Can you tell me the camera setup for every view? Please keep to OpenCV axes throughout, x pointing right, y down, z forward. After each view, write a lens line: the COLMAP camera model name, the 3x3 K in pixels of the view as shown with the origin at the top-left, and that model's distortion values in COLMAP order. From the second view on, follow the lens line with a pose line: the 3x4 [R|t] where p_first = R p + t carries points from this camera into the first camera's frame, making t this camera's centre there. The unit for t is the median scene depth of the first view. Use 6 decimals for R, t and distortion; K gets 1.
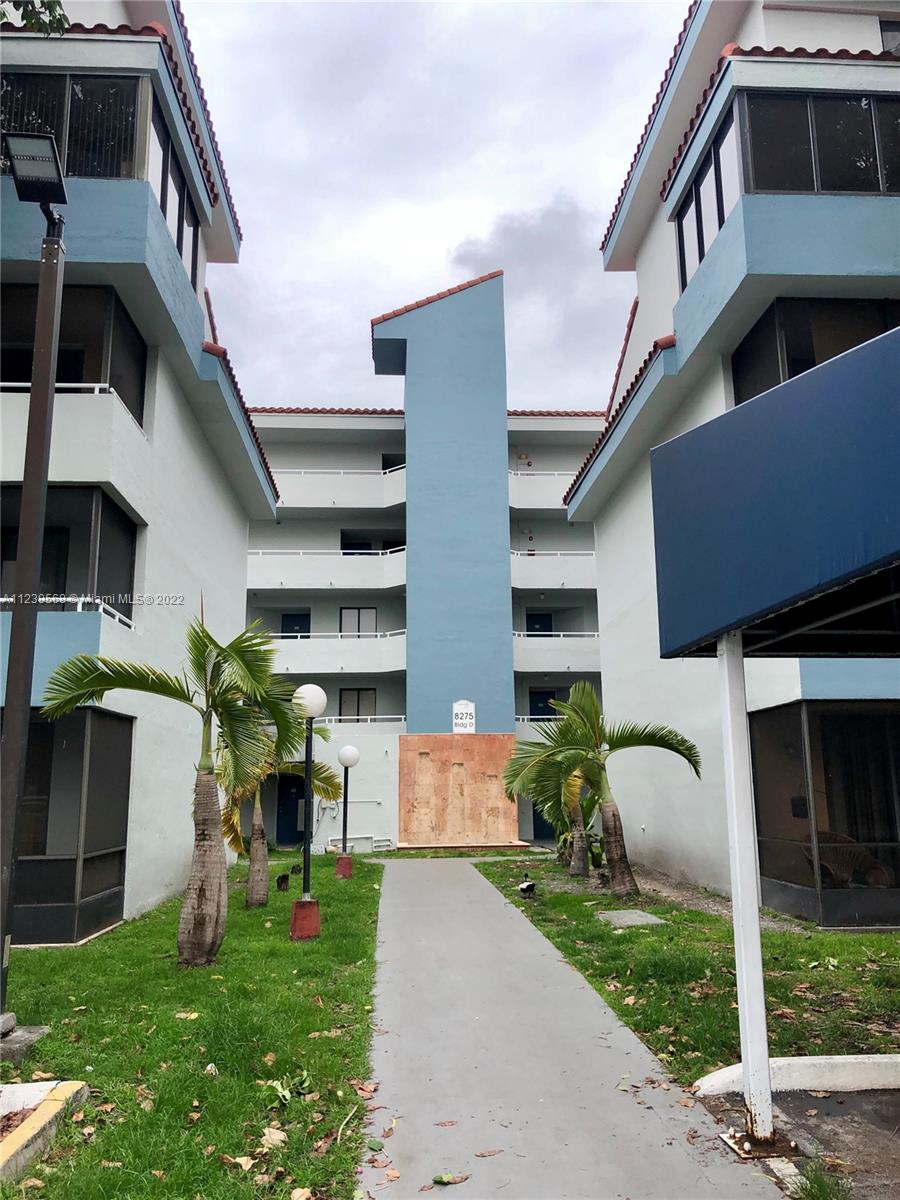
lens RADIAL K [[969.9, 0, 447.0], [0, 969.9, 599.2], [0, 0, 1]] dist [0.054544, -0.050470]
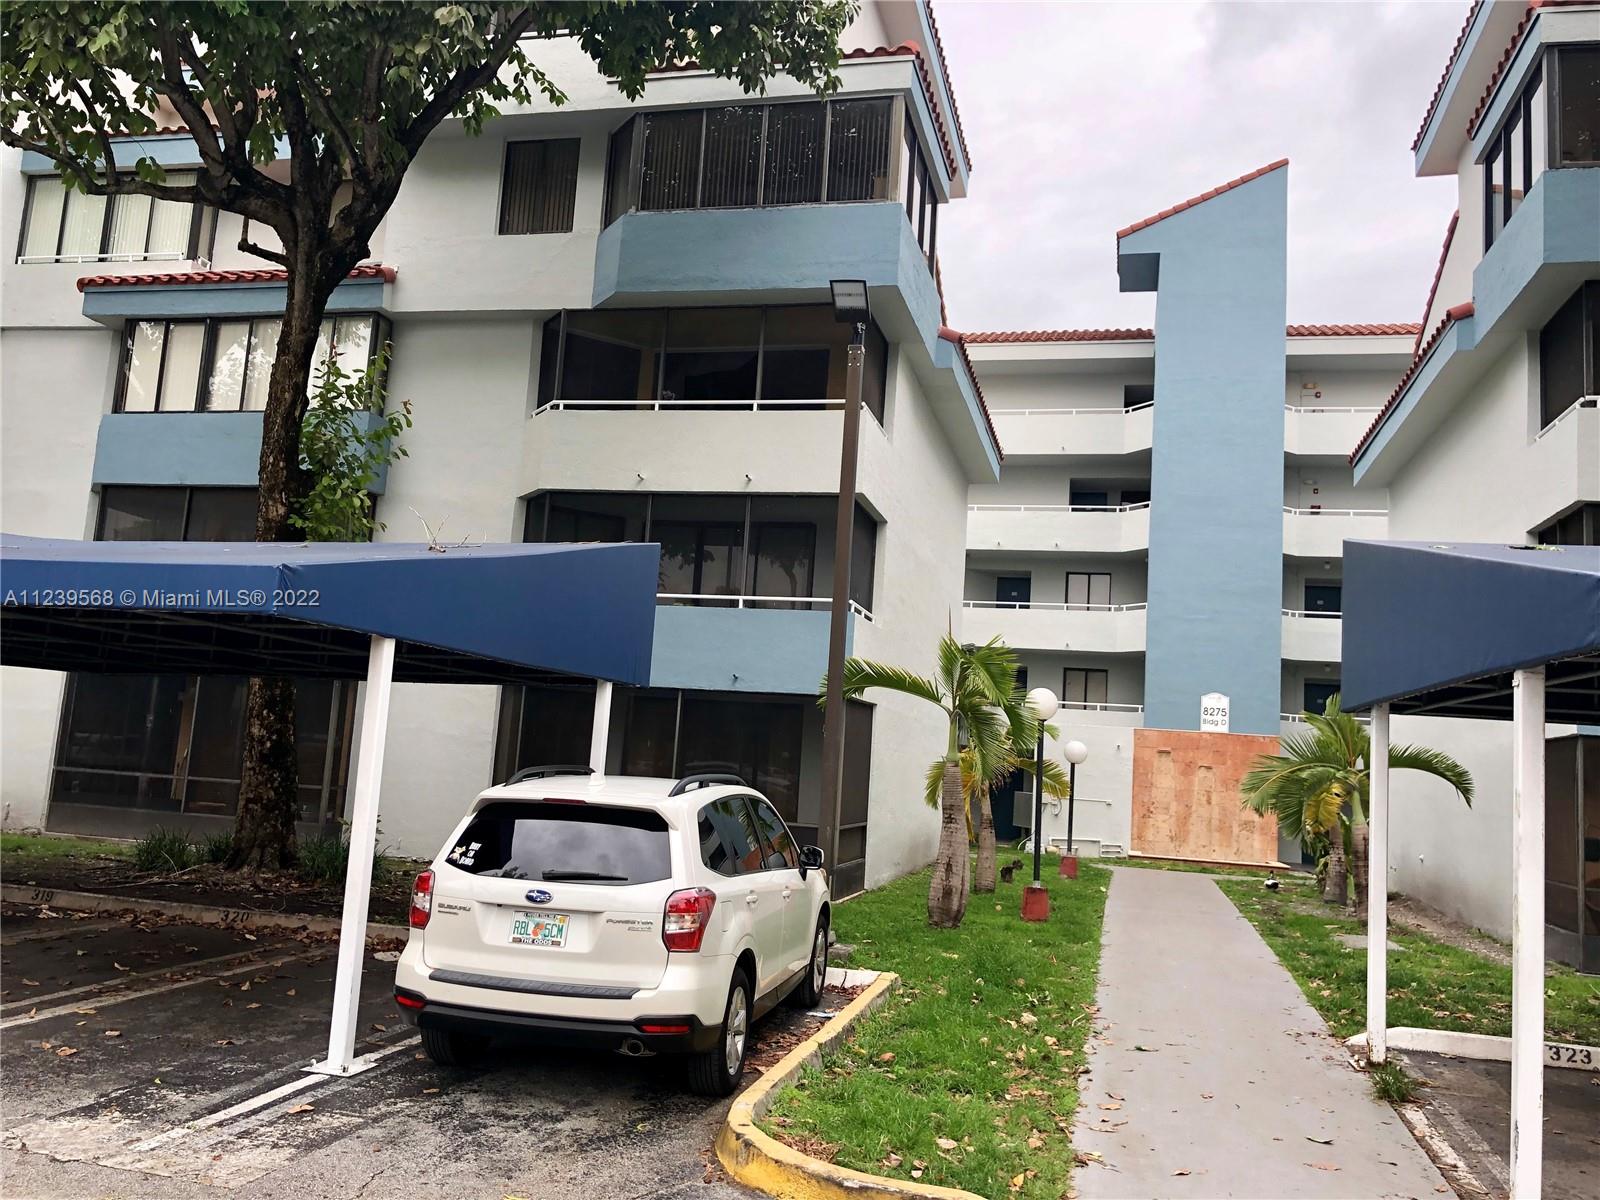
lens RADIAL K [[1293.2, 0, 789.6], [0, 1293.2, 582.9], [0, 0, 1]] dist [0.054544, -0.050470]
pose [[0.949951, 0.030790, -0.310877, 0.024051], [-0.016324, 0.998664, 0.049026, -0.068173], [0.311972, -0.041497, 0.949185, -0.313445]]
